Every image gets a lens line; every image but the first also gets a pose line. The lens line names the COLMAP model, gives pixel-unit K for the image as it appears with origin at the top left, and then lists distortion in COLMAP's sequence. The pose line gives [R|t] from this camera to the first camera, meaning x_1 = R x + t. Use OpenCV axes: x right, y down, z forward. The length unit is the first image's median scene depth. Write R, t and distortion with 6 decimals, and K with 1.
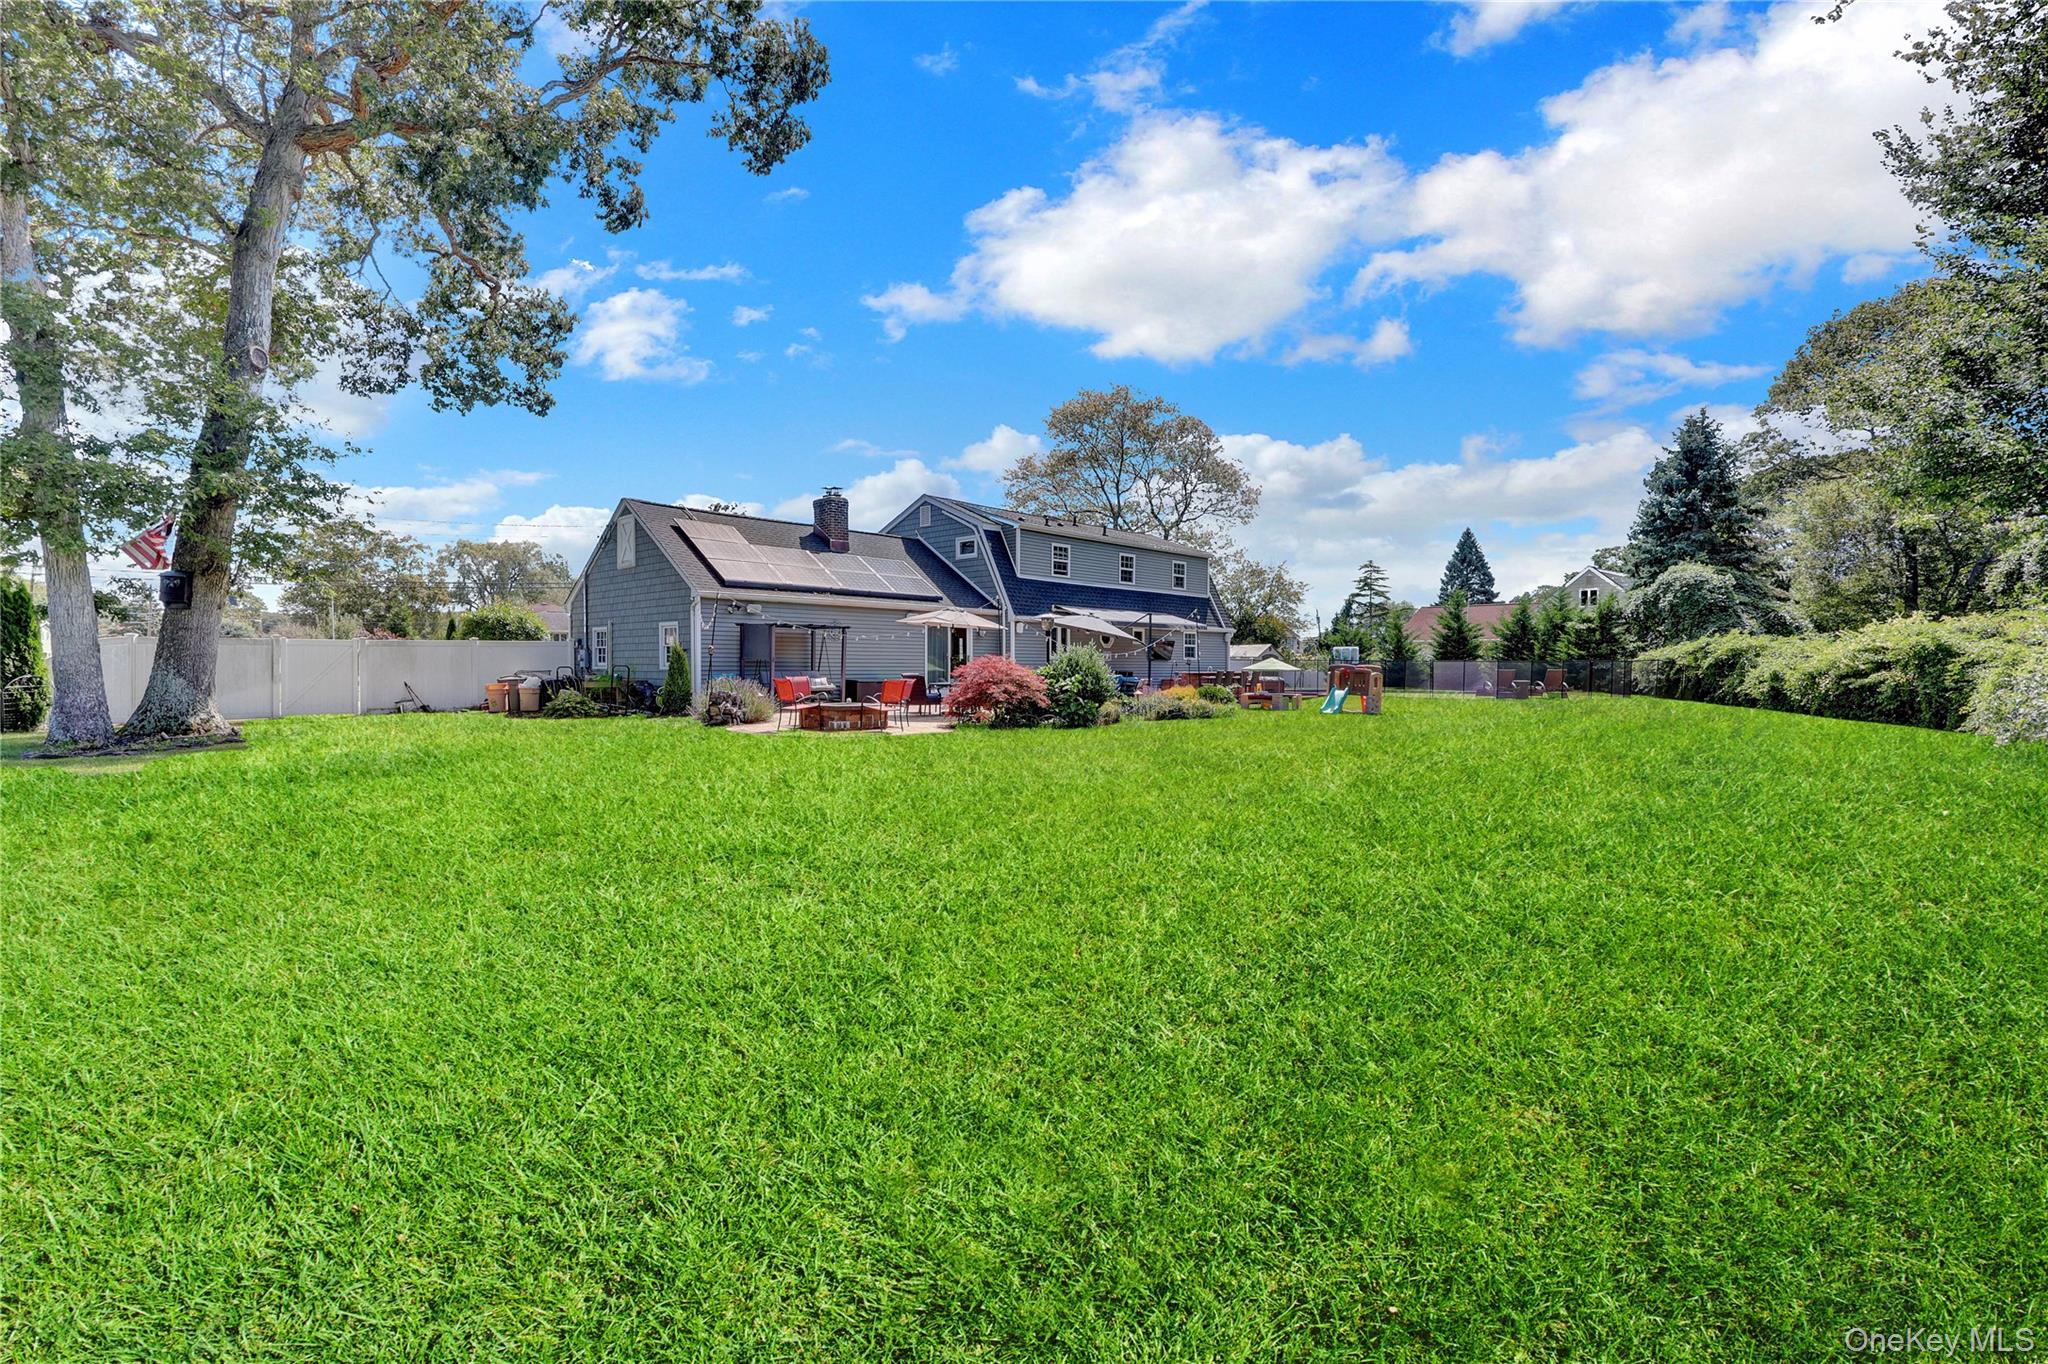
lens RADIAL K [[946.6, 0, 1027.9], [0, 946.6, 831.2], [0, 0, 1]] dist [-0.001704, -0.000517]
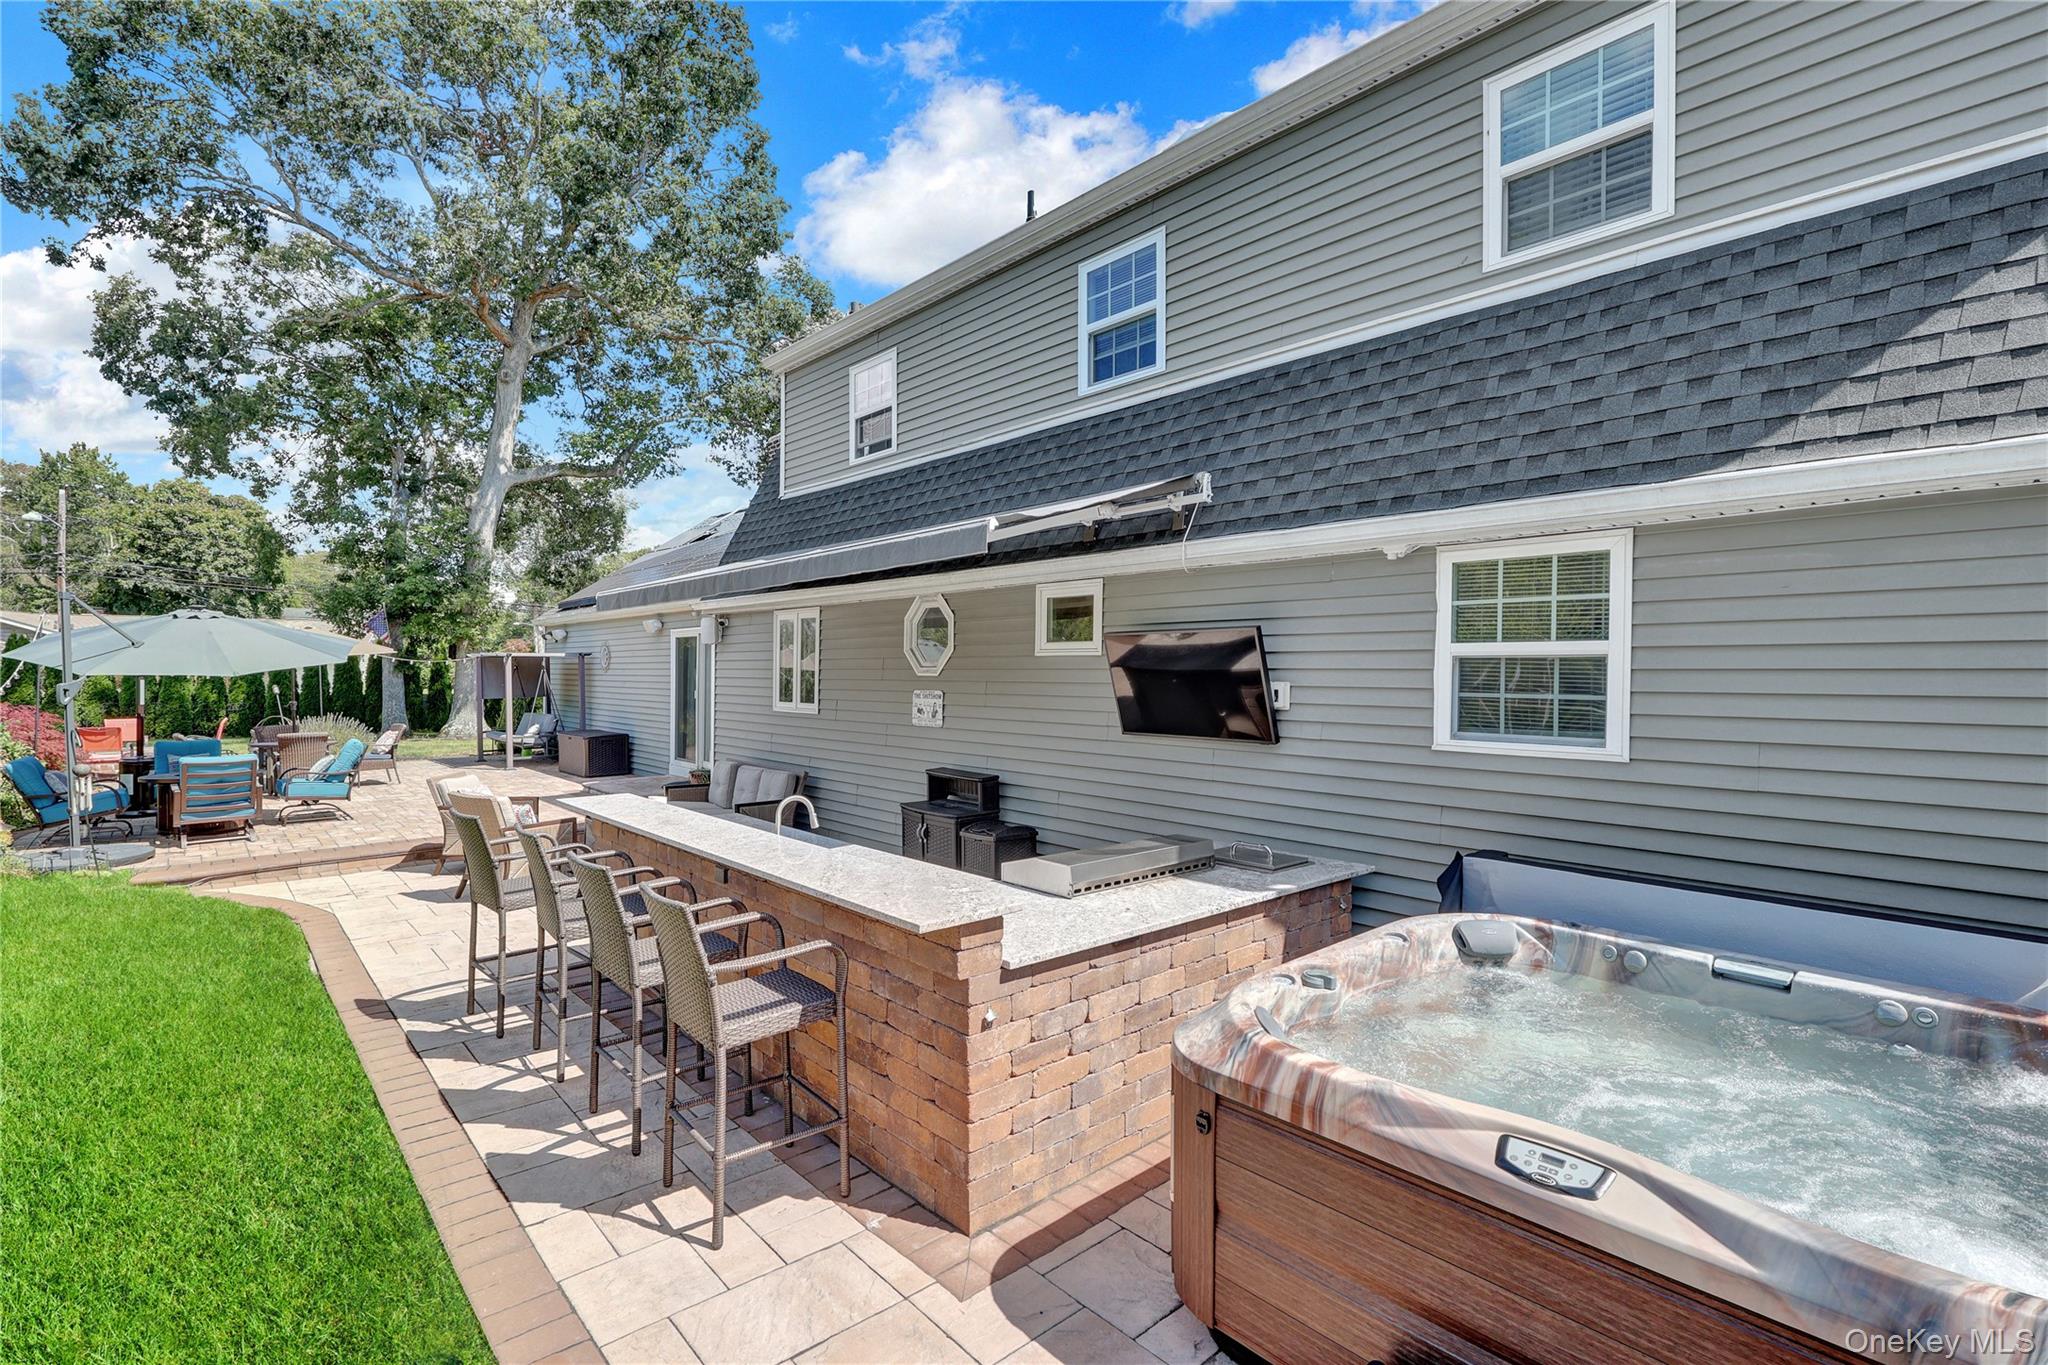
lens RADIAL K [[945.7, 0, 1044.1], [0, 945.7, 684.6], [0, 0, 1]] dist [-0.012909, -0.000339]
pose [[0.997359, -0.072607, -0.001839, 1.076525], [0.072526, 0.996961, -0.028426, -0.306456], [0.003897, 0.028217, 0.999594, -0.136982]]
